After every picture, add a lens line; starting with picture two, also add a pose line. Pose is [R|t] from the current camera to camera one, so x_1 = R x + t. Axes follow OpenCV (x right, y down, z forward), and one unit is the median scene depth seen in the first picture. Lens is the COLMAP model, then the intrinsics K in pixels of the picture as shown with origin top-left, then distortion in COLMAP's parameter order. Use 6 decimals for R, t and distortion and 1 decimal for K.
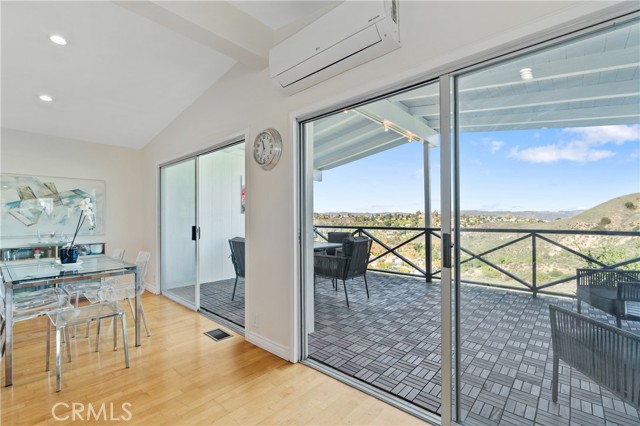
lens RADIAL K [[283.2, 0, 316.5], [0, 283.2, 218.8], [0, 0, 1]] dist [0.000734, 0.000436]
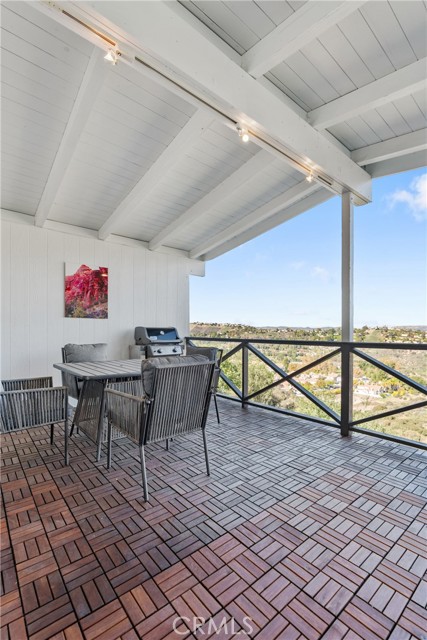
lens RADIAL K [[289.5, 0, 213.0], [0, 289.5, 338.3], [0, 0, 1]] dist [0.000510, 0.000184]
pose [[0.990432, 0.013917, -0.137297, 0.304798], [-0.011243, 0.999732, 0.020235, 0.023352], [0.137542, -0.018498, 0.990323, 0.567196]]
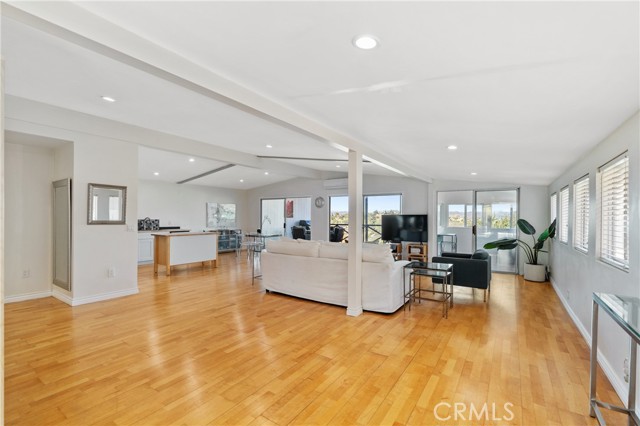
lens RADIAL K [[286.8, 0, 320.0], [0, 286.8, 213.0], [0, 0, 1]] dist [0.000297, 0.000088]
pose [[0.988254, 0.011042, 0.152419, -0.515581], [-0.008762, 0.999840, -0.015626, -0.033814], [-0.152567, 0.014107, 0.988192, -1.884693]]
